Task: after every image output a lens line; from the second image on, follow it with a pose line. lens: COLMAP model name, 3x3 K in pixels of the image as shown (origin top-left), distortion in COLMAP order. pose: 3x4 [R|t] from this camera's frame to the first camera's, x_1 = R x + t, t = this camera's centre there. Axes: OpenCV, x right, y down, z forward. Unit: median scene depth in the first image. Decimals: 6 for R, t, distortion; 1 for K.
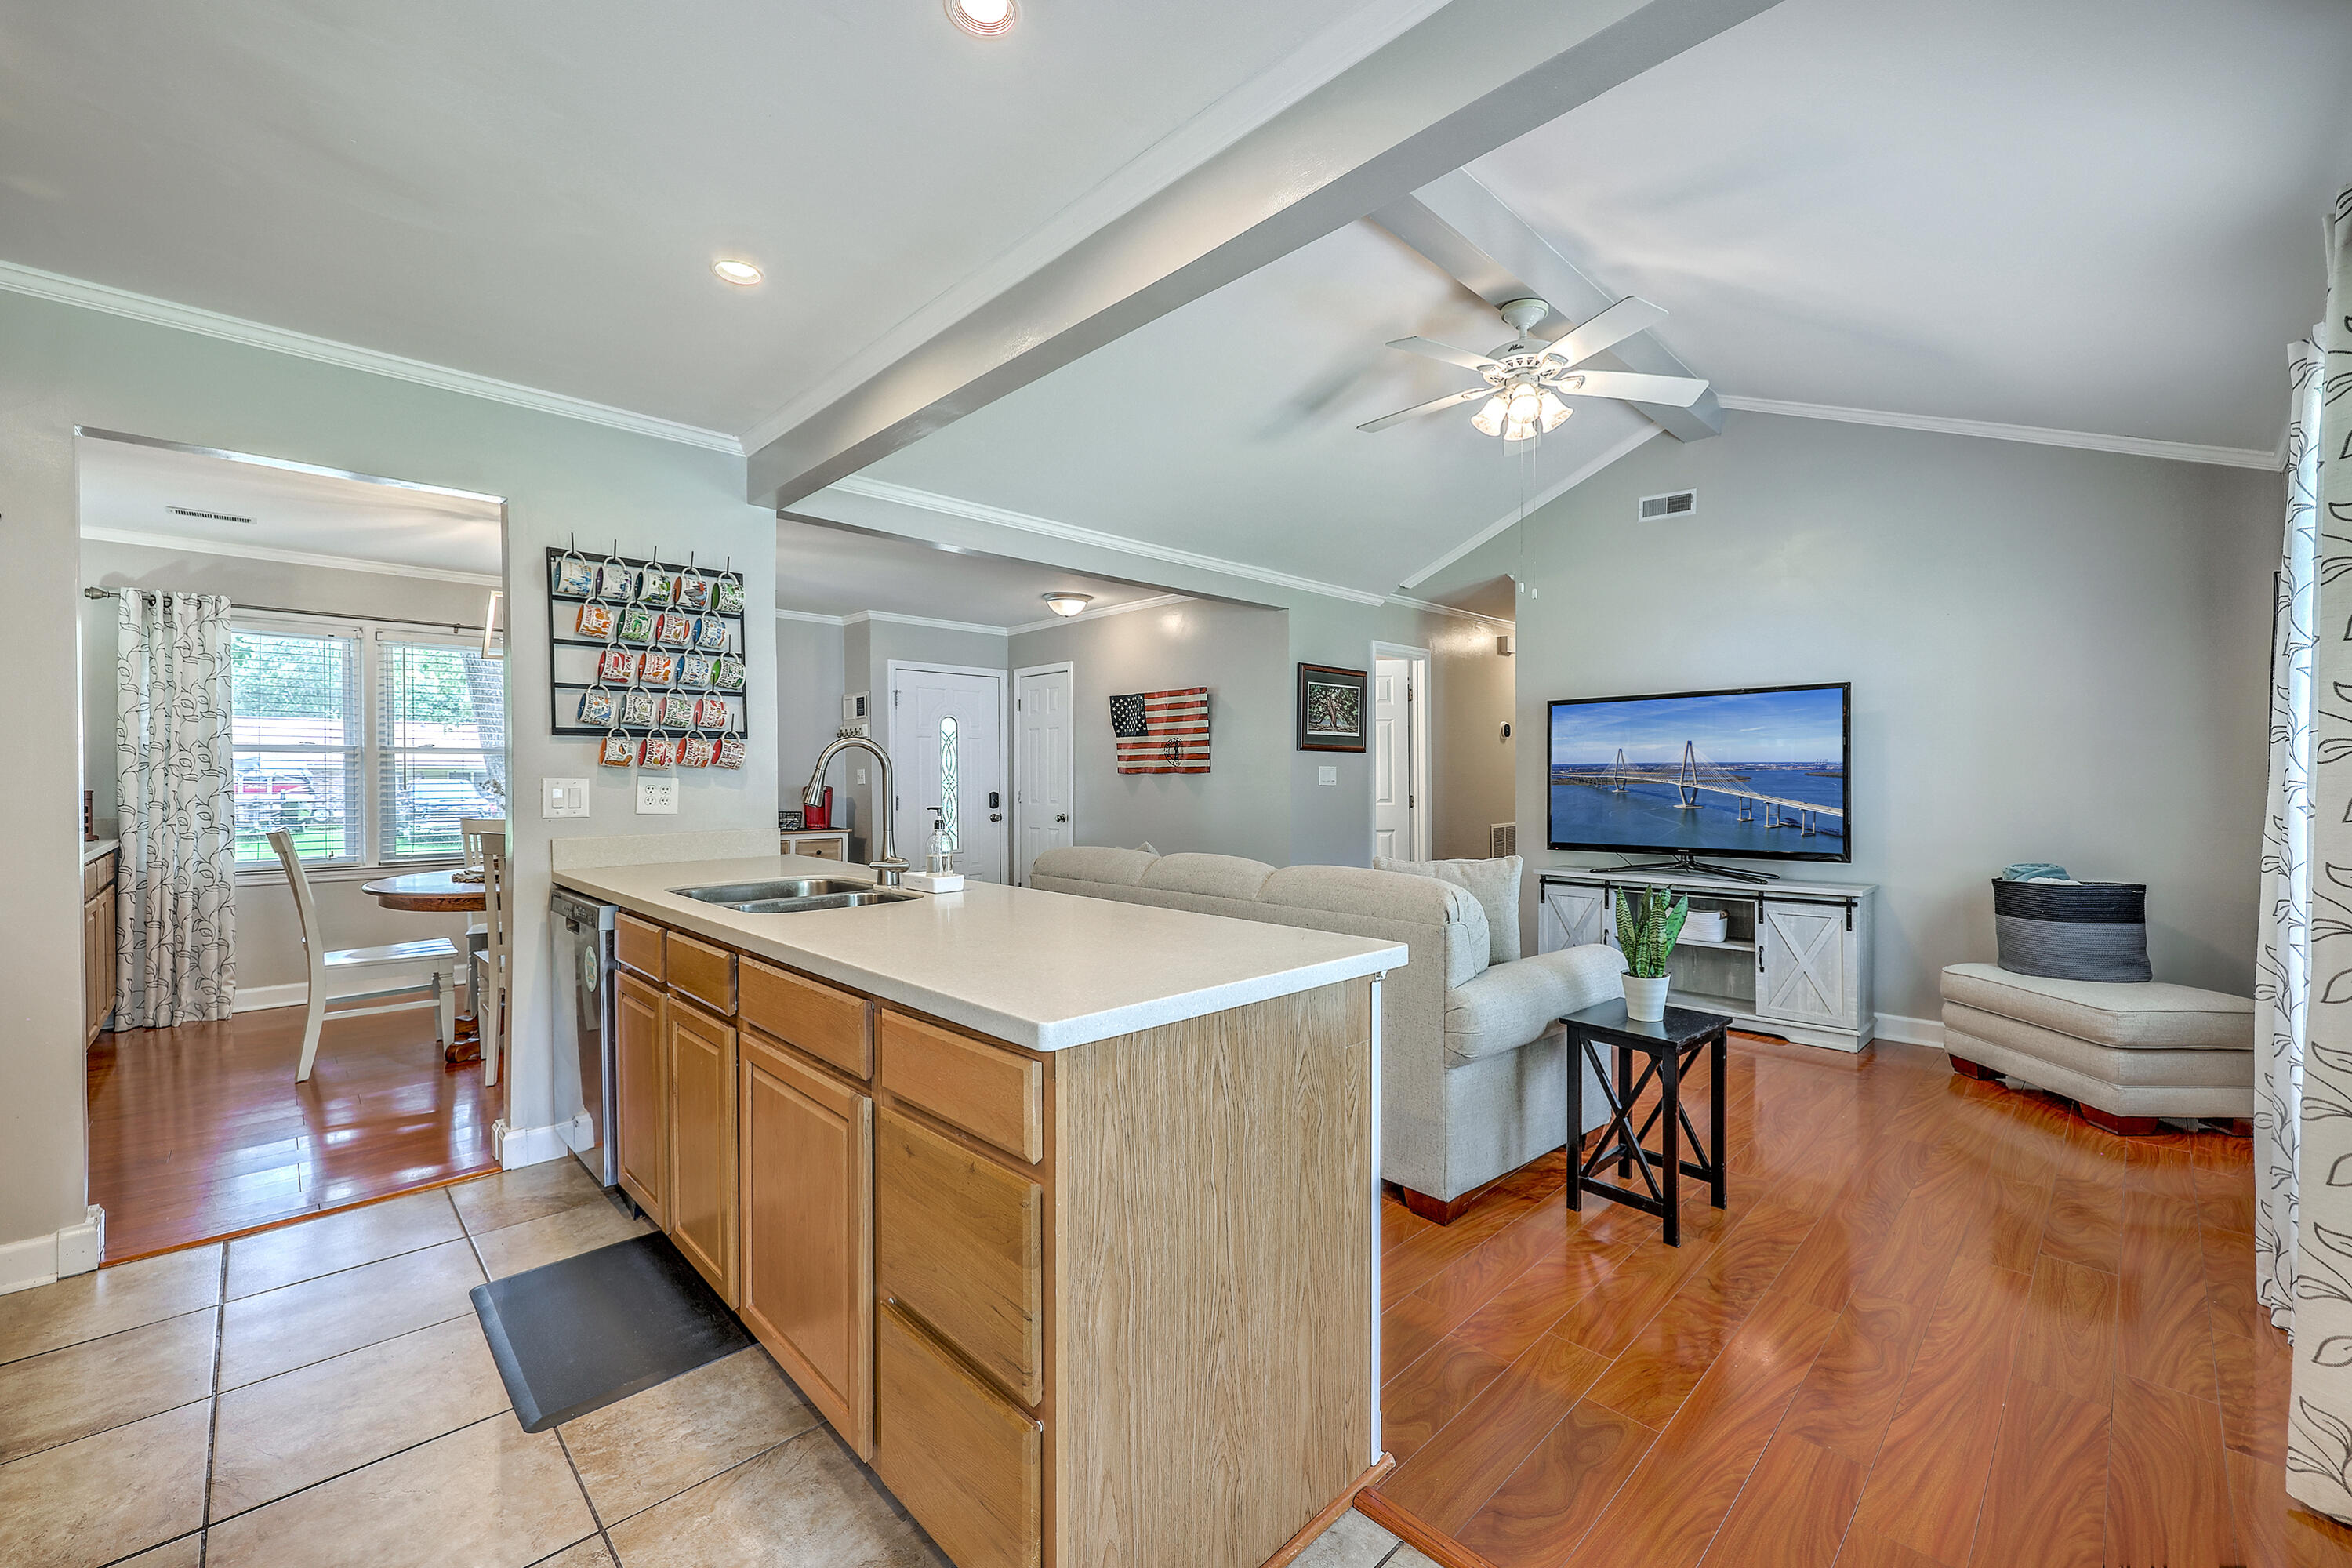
lens RADIAL K [[945.2, 0, 1170.1], [0, 945.2, 787.2], [0, 0, 1]] dist [0.001897, 0.000108]
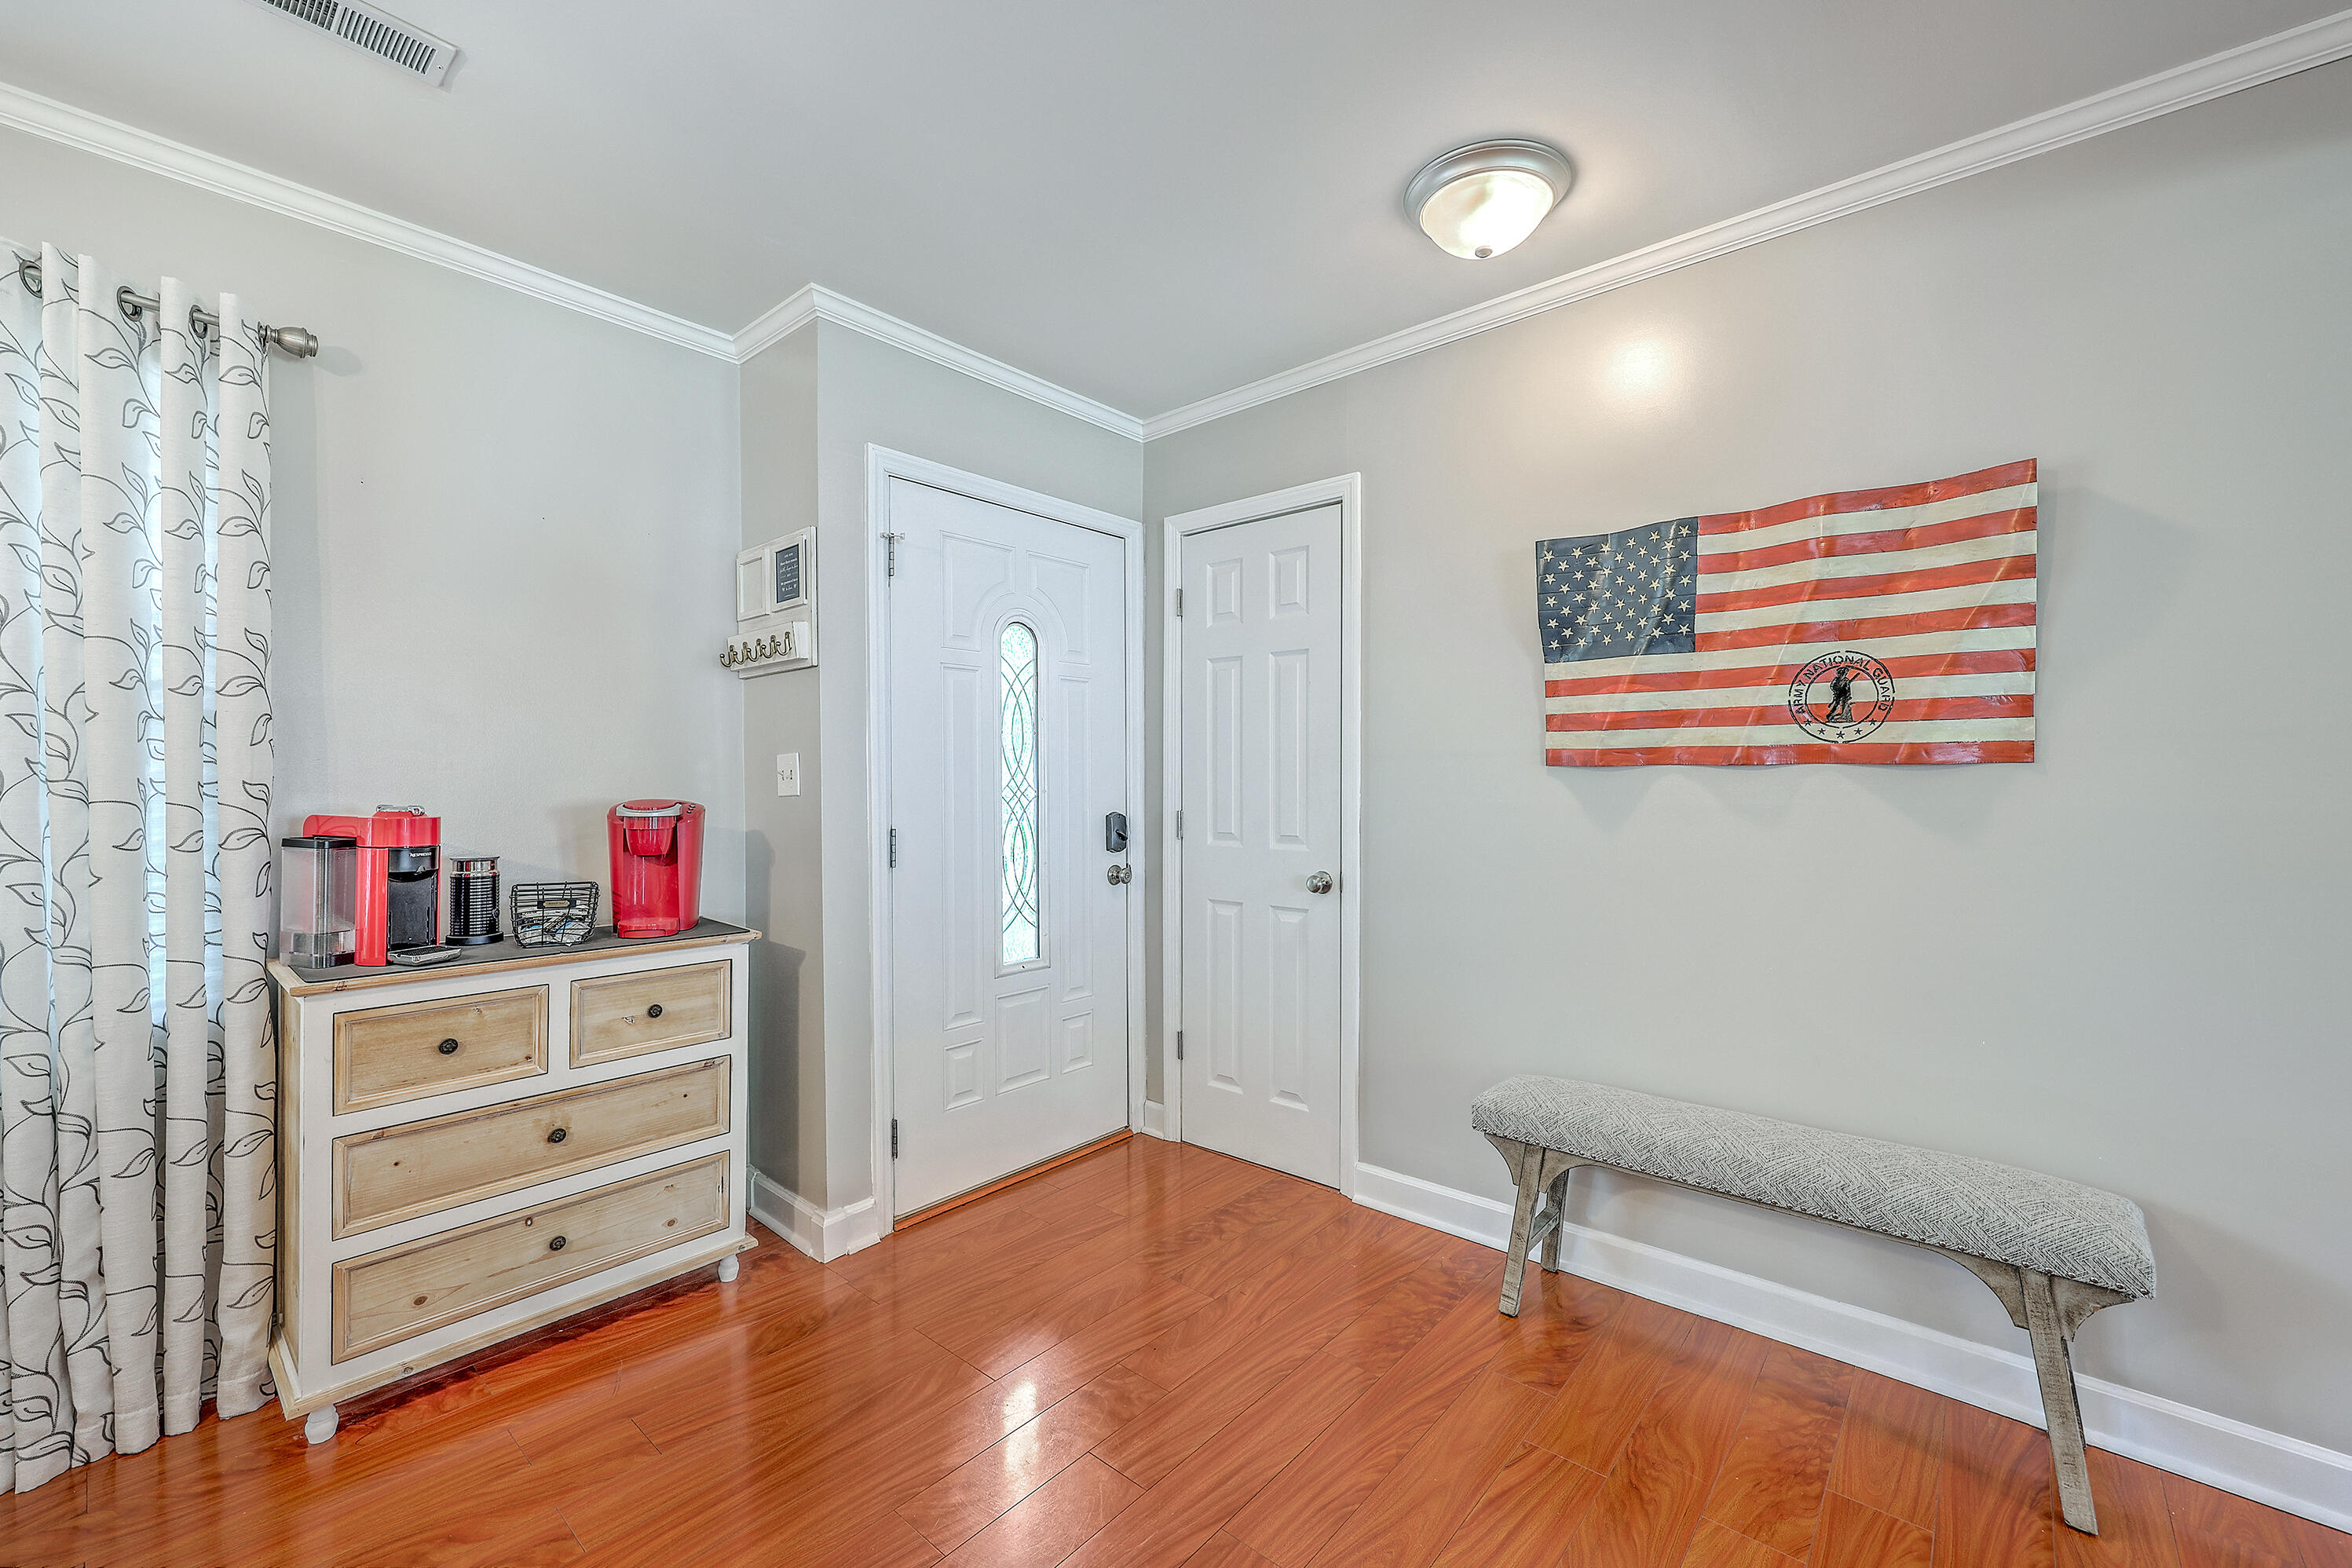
lens RADIAL K [[945.1, 0, 1167.9], [0, 945.1, 789.3], [0, 0, 1]] dist [0.001897, 0.000108]
pose [[0.996793, 0.001195, 0.080010, -0.298556], [-0.001230, 0.999999, 0.000380, -0.008272], [-0.080010, -0.000477, 0.996794, 0.888765]]
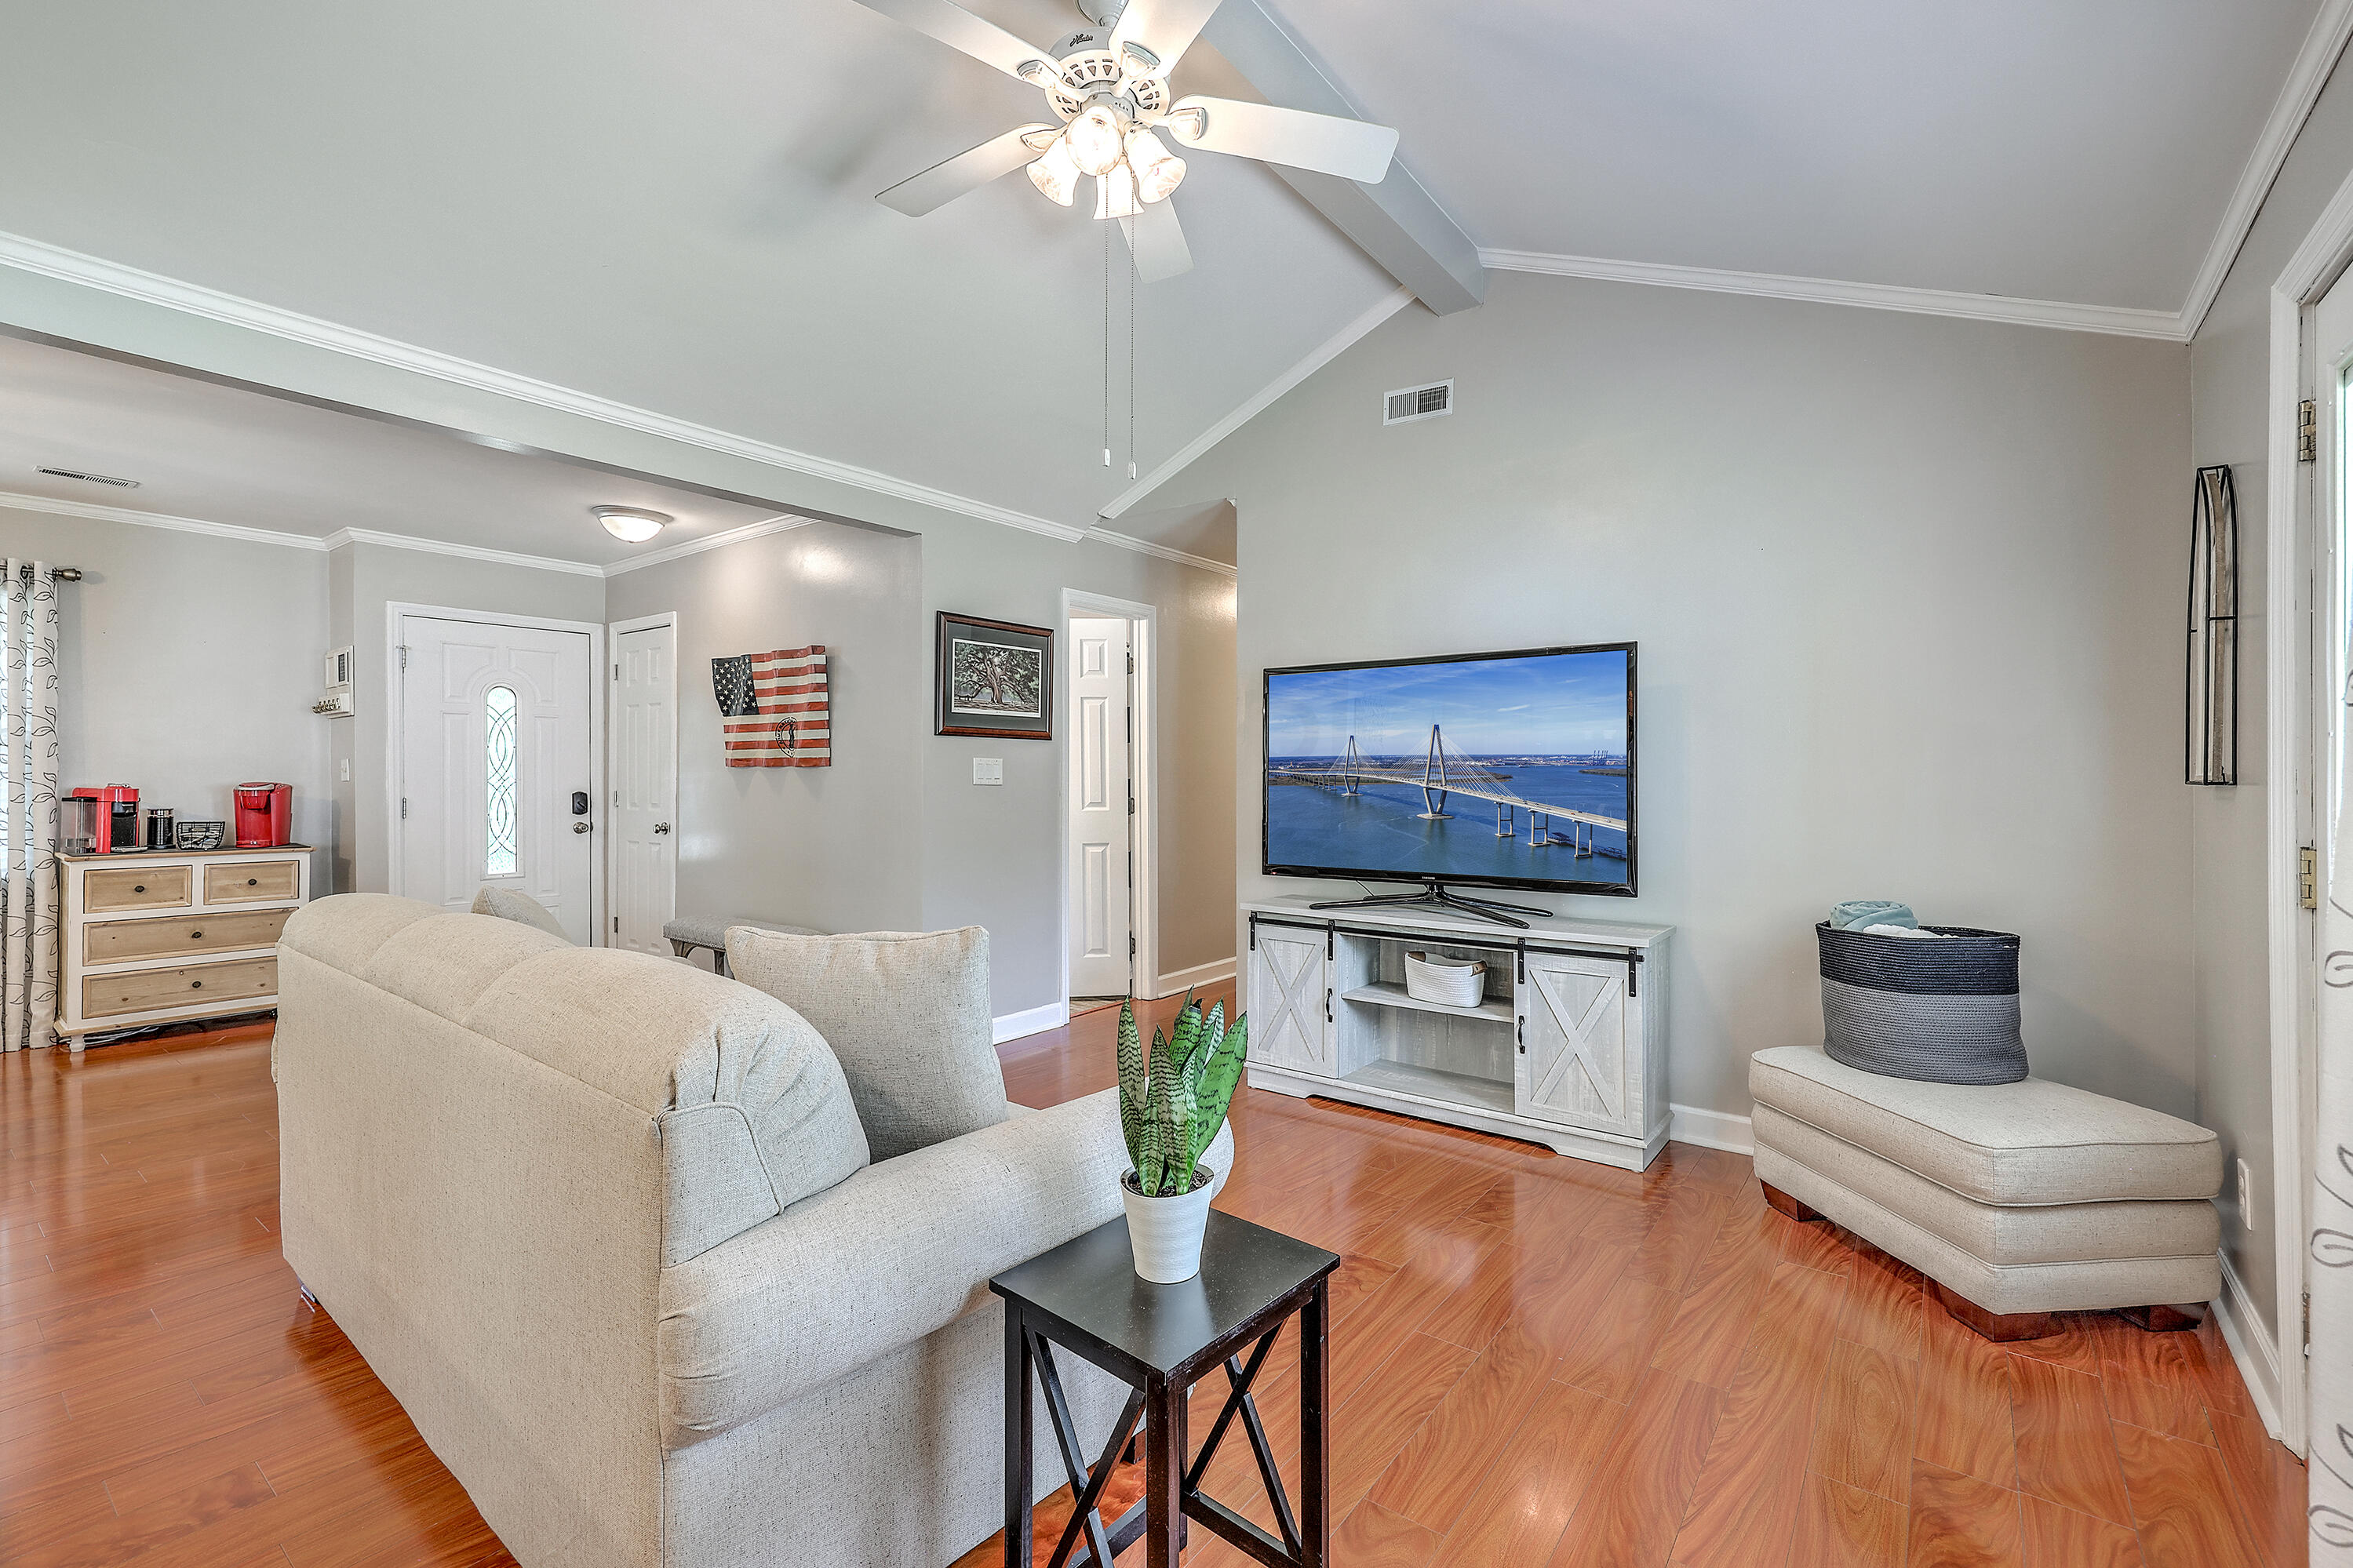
lens RADIAL K [[1018.2, 0, 1164.6], [0, 1018.2, 778.0], [0, 0, 1]] dist [0.008354, -0.000338]
pose [[0.990215, 0.003368, 0.139511, 0.223870], [-0.002580, 0.999980, -0.005831, -0.003258], [-0.139527, 0.005414, 0.990203, 0.250197]]
